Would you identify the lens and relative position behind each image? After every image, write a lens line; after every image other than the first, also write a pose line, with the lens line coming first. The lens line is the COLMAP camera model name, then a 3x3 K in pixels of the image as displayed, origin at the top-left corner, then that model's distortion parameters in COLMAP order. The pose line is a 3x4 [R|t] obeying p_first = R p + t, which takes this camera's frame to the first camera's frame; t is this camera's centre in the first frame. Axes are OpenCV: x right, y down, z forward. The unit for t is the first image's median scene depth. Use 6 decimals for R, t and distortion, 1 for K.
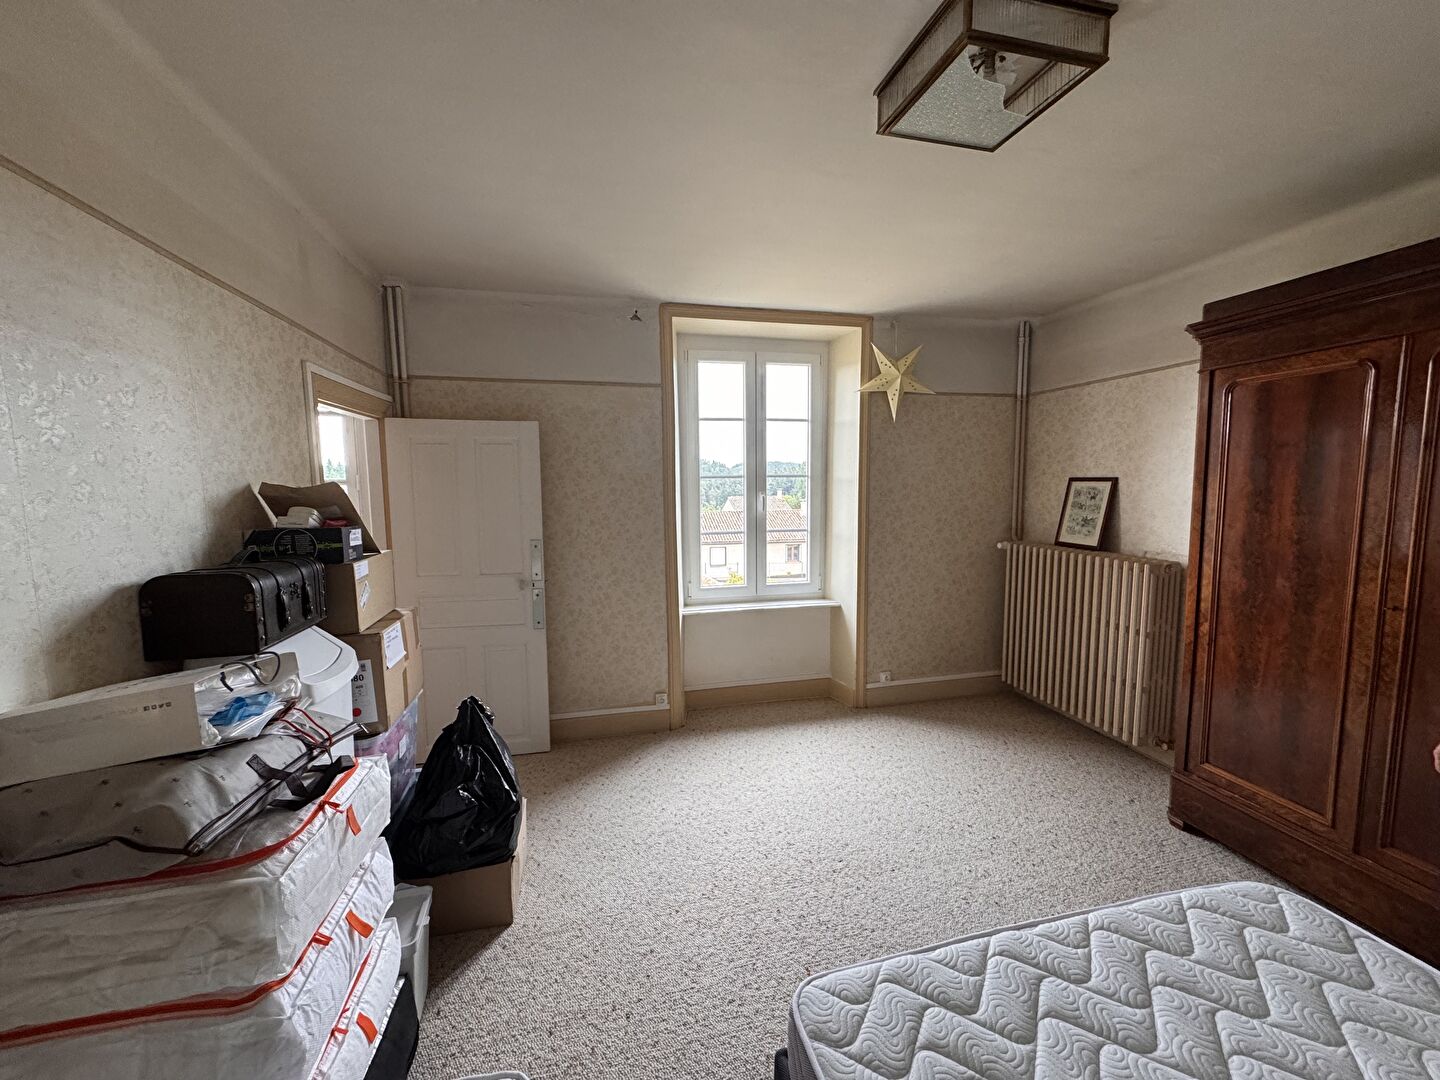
lens RADIAL K [[573.3, 0, 720.0], [0, 573.3, 540.0], [0, 0, 1]] dist [-0.000001, 0.000027]
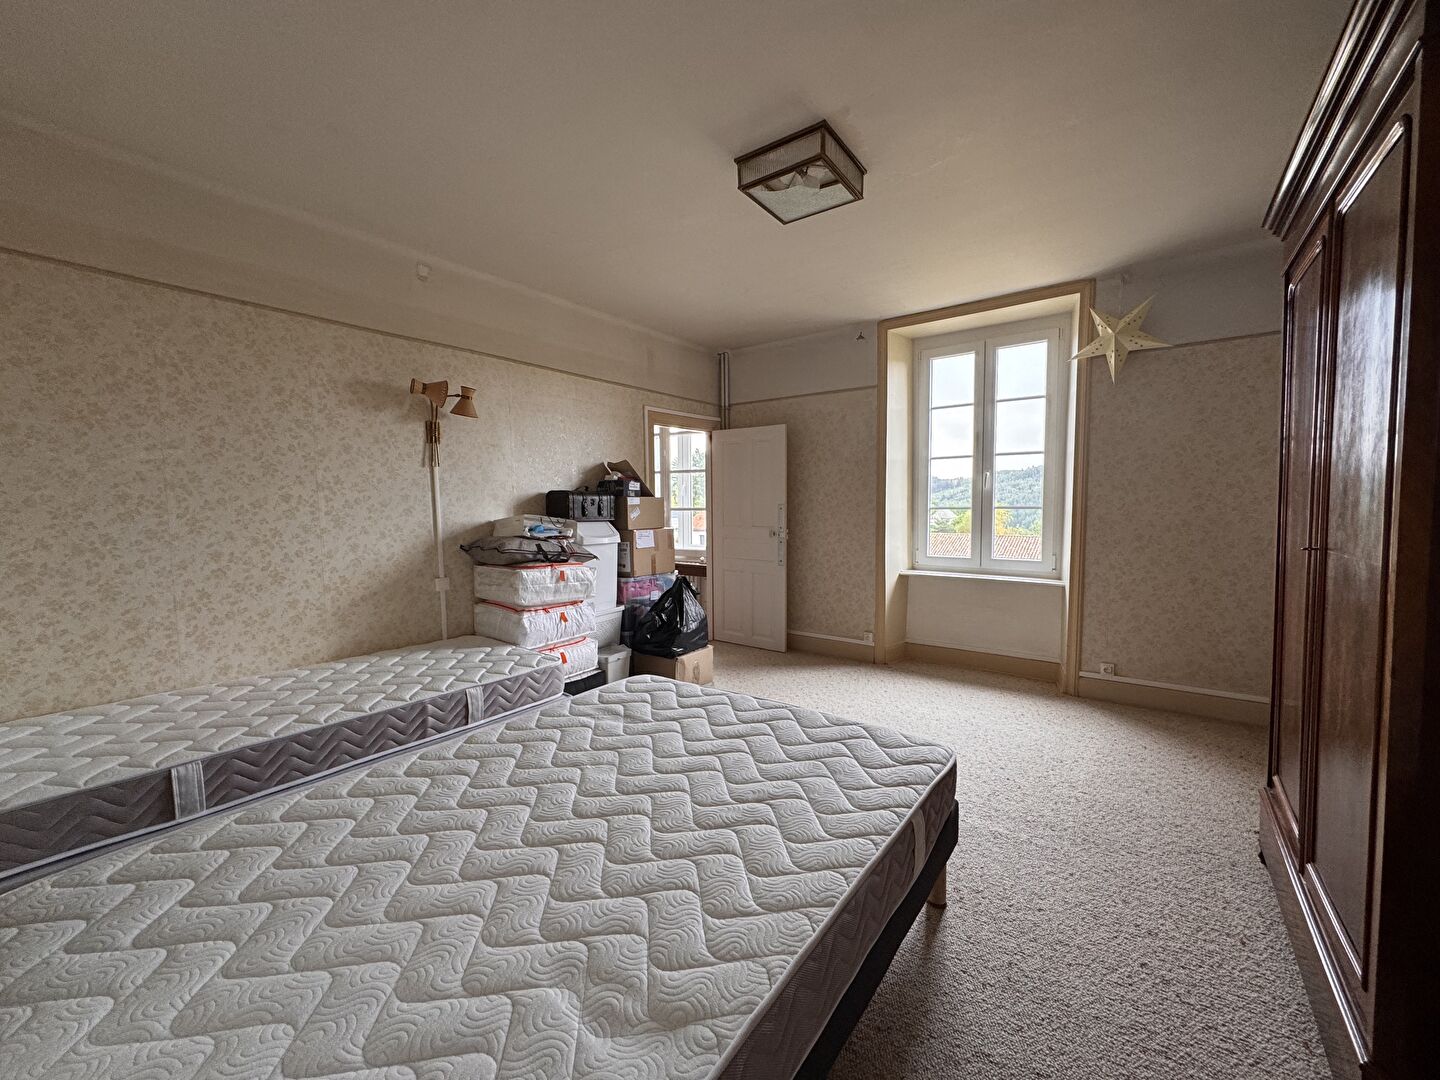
lens RADIAL K [[573.3, 0, 720.0], [0, 573.3, 540.0], [0, 0, 1]] dist [-0.000001, 0.000027]
pose [[0.642528, 0.053557, -0.764388, 0.627186], [-0.073861, 0.997238, 0.007786, 0.080804], [0.762694, 0.051455, 0.644709, -0.060945]]
